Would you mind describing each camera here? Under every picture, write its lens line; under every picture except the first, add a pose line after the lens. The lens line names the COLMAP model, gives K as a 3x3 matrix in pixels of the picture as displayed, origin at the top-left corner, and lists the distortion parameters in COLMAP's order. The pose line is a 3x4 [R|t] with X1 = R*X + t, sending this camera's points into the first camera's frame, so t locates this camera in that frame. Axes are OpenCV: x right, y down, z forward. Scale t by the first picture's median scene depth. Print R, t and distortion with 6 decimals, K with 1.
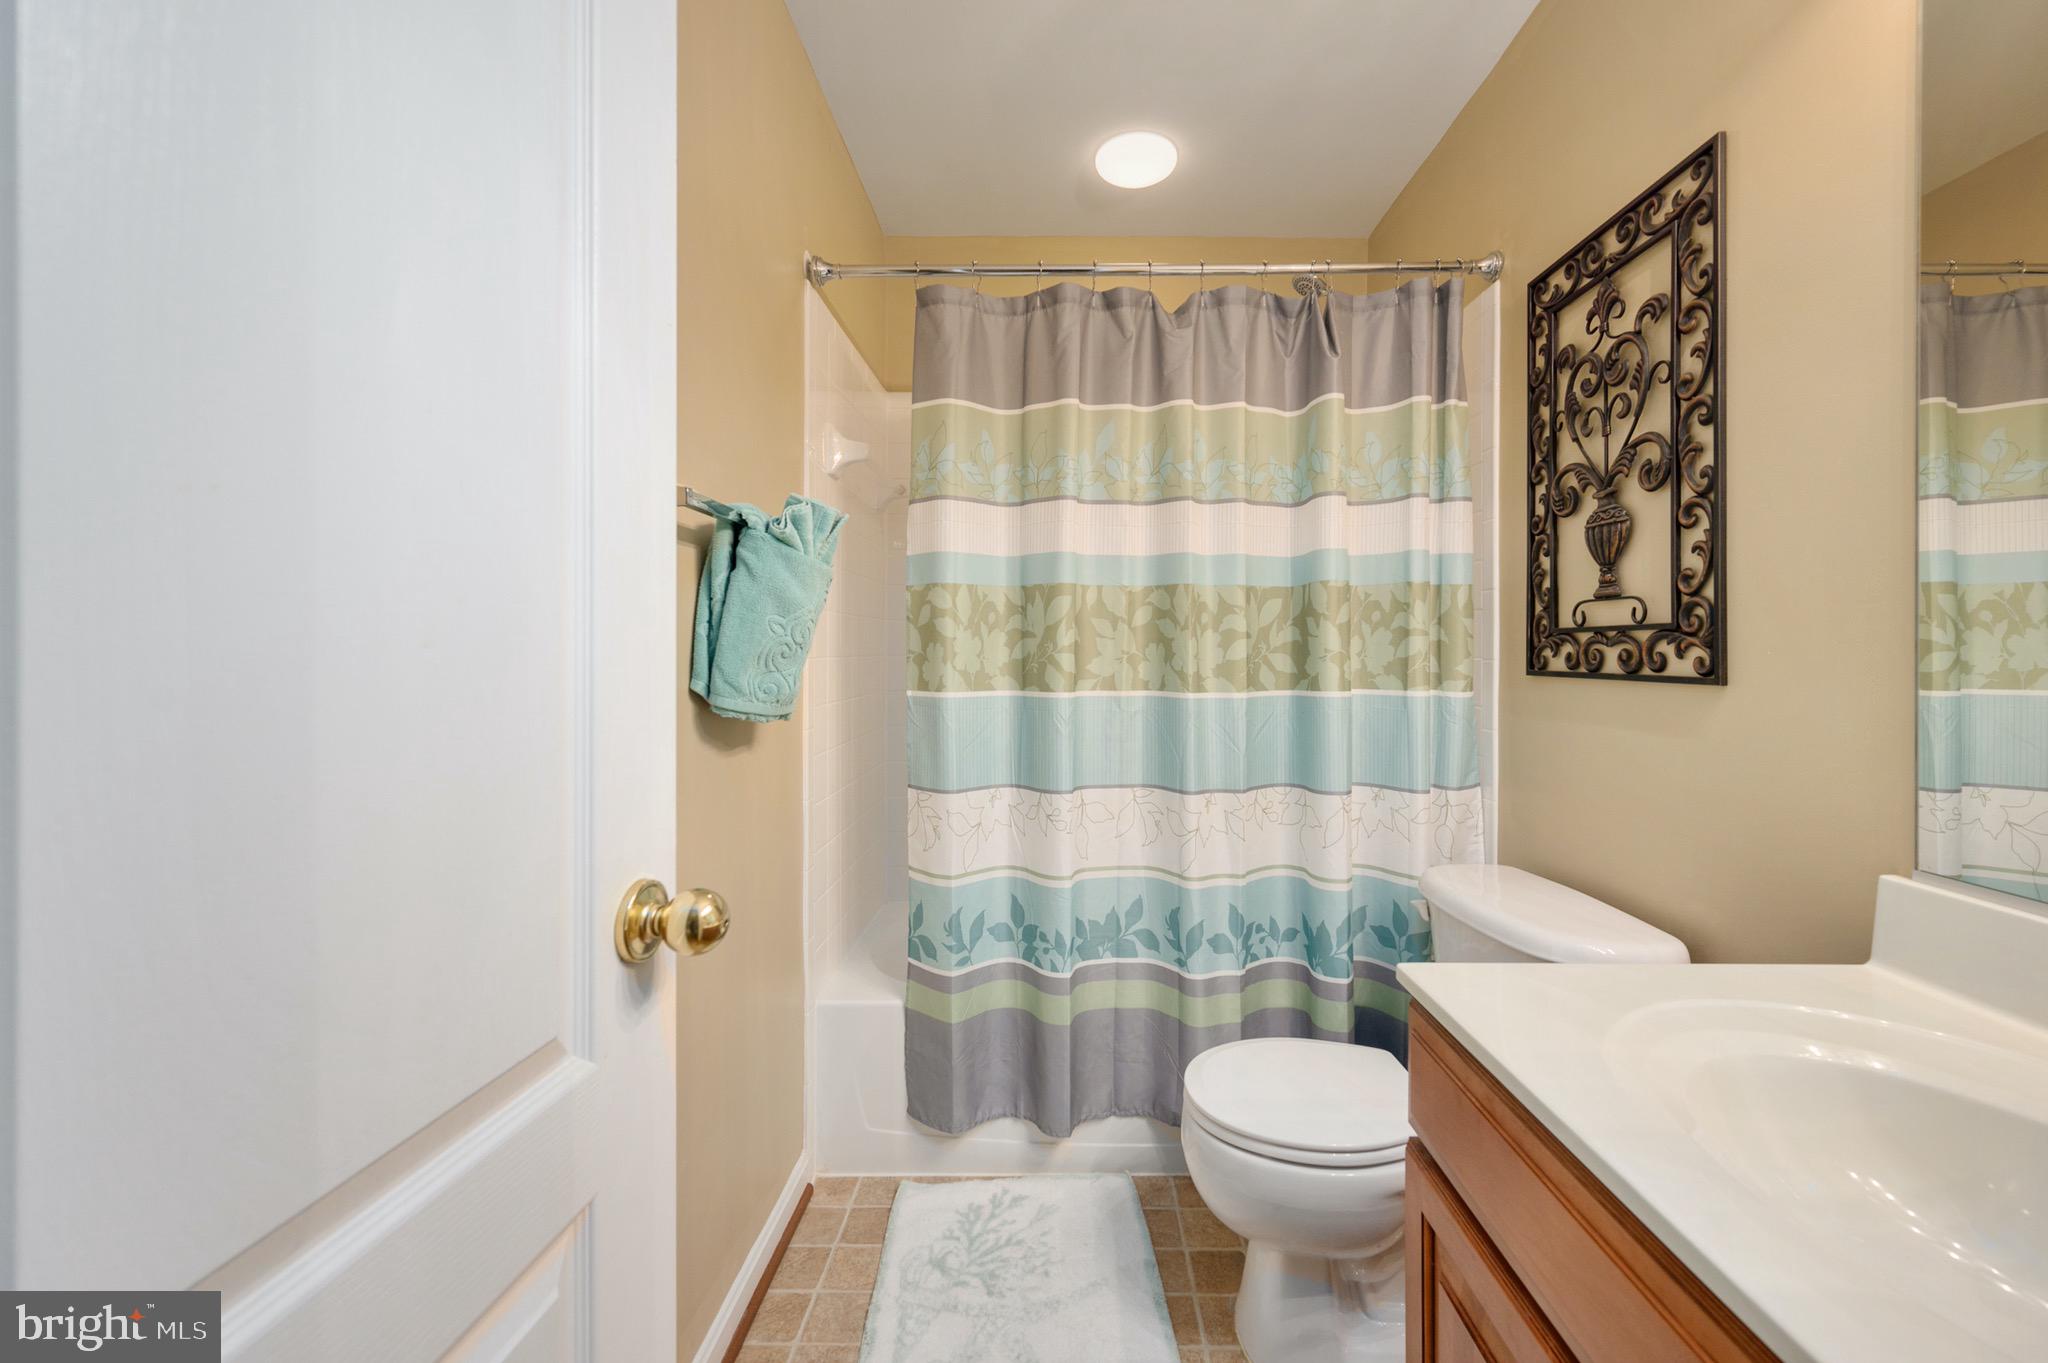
lens RADIAL K [[827.7, 0, 1028.9], [0, 827.7, 687.6], [0, 0, 1]] dist [-0.000080, 0.000115]
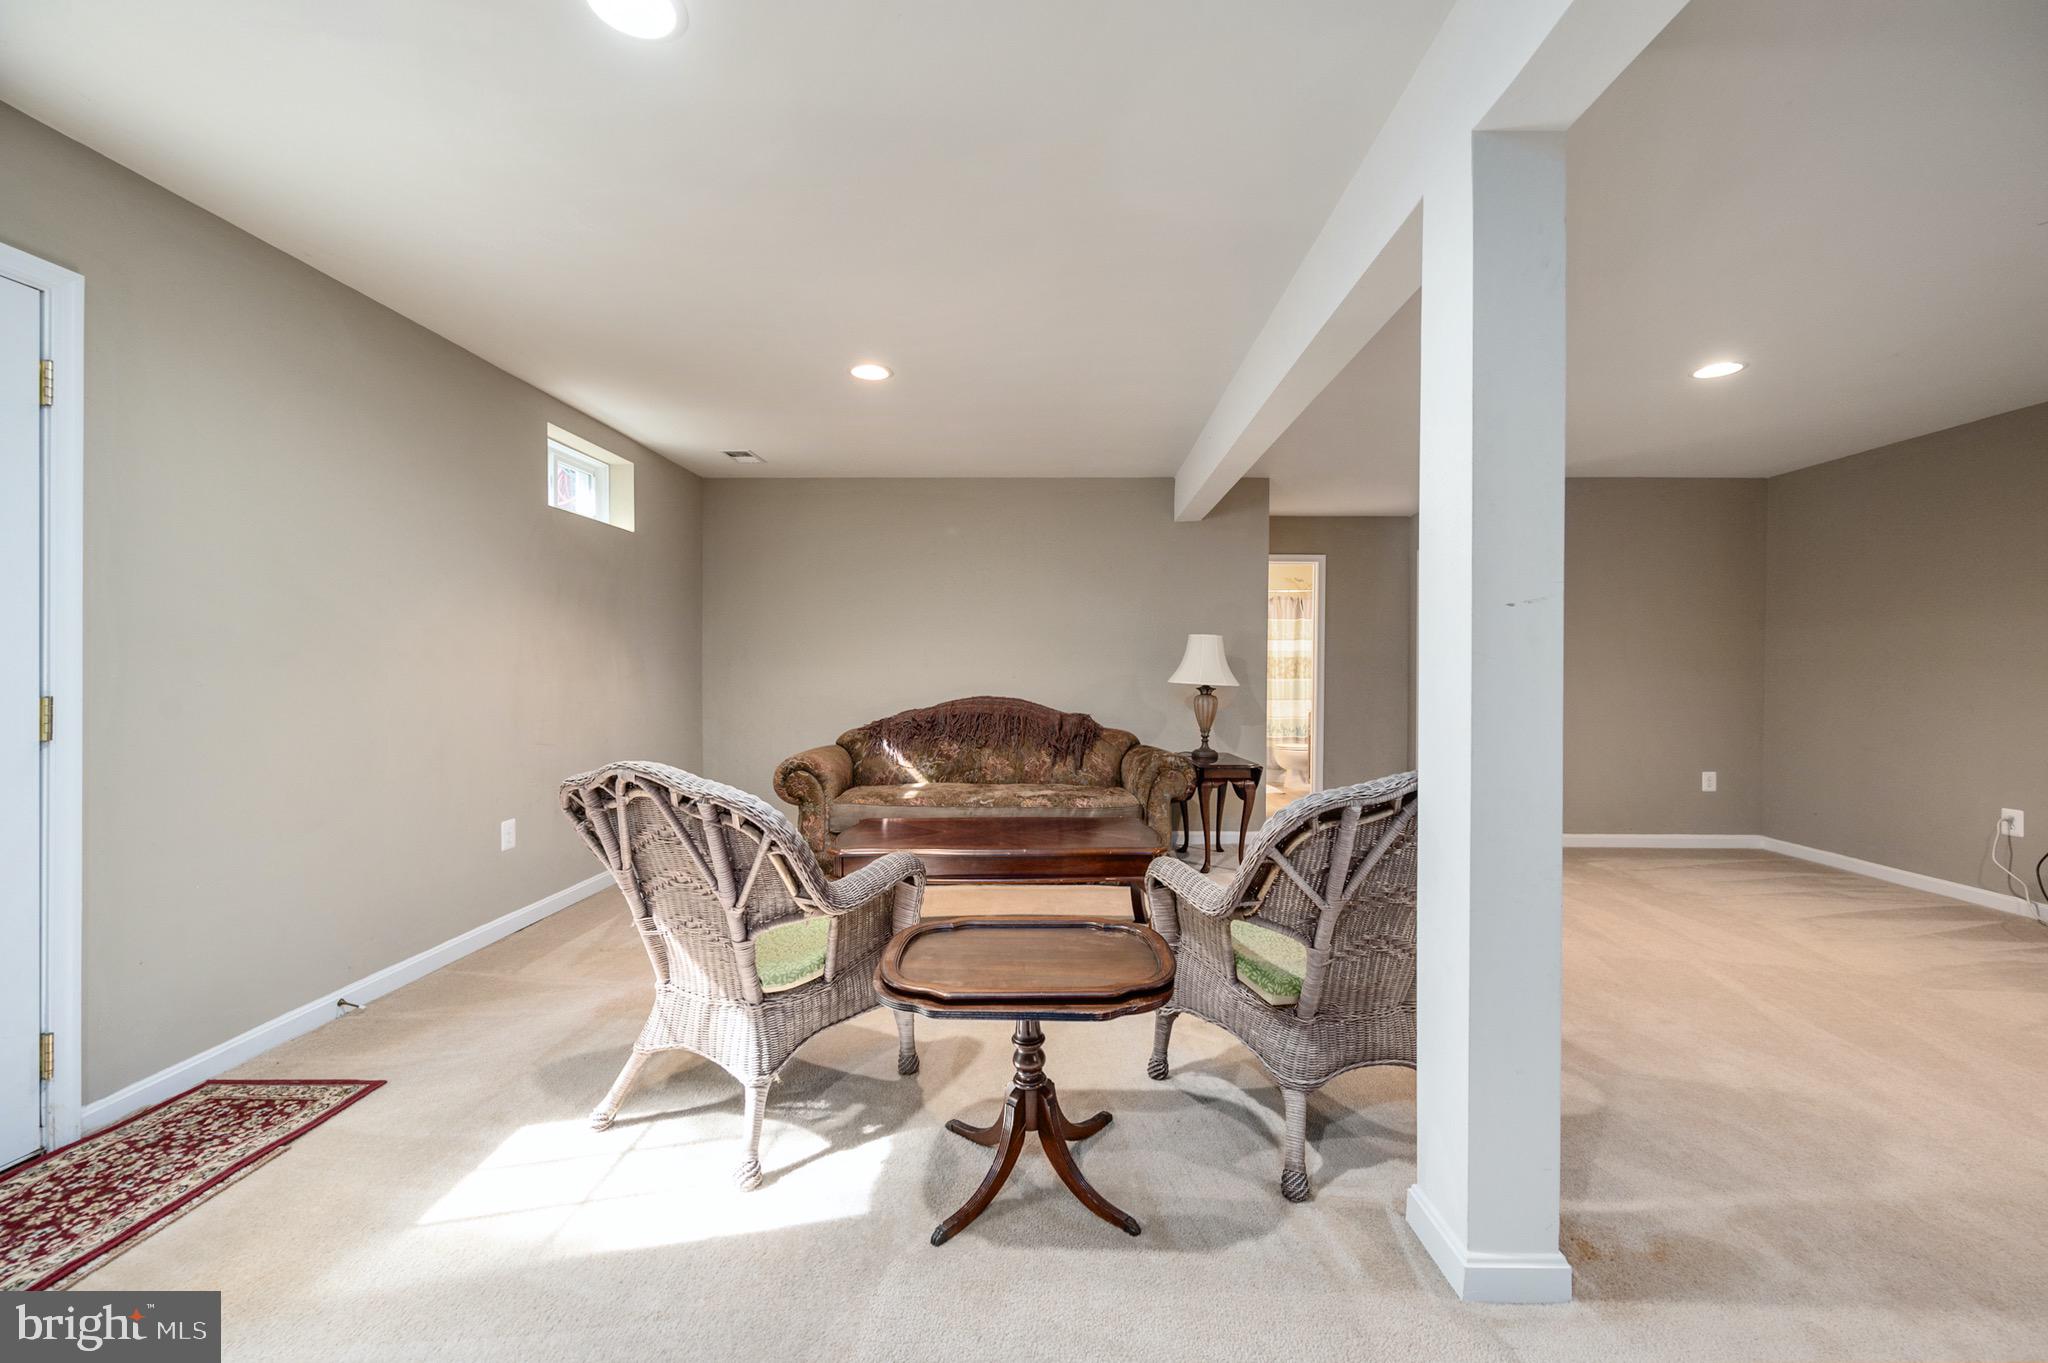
lens RADIAL K [[827.7, 0, 1028.9], [0, 827.7, 687.6], [0, 0, 1]] dist [-0.000080, 0.000115]
pose [[0.999903, 0.002152, -0.013748, -1.157272], [-0.001838, 0.999737, 0.022856, -0.053969], [0.013794, -0.022829, 0.999644, -3.836649]]
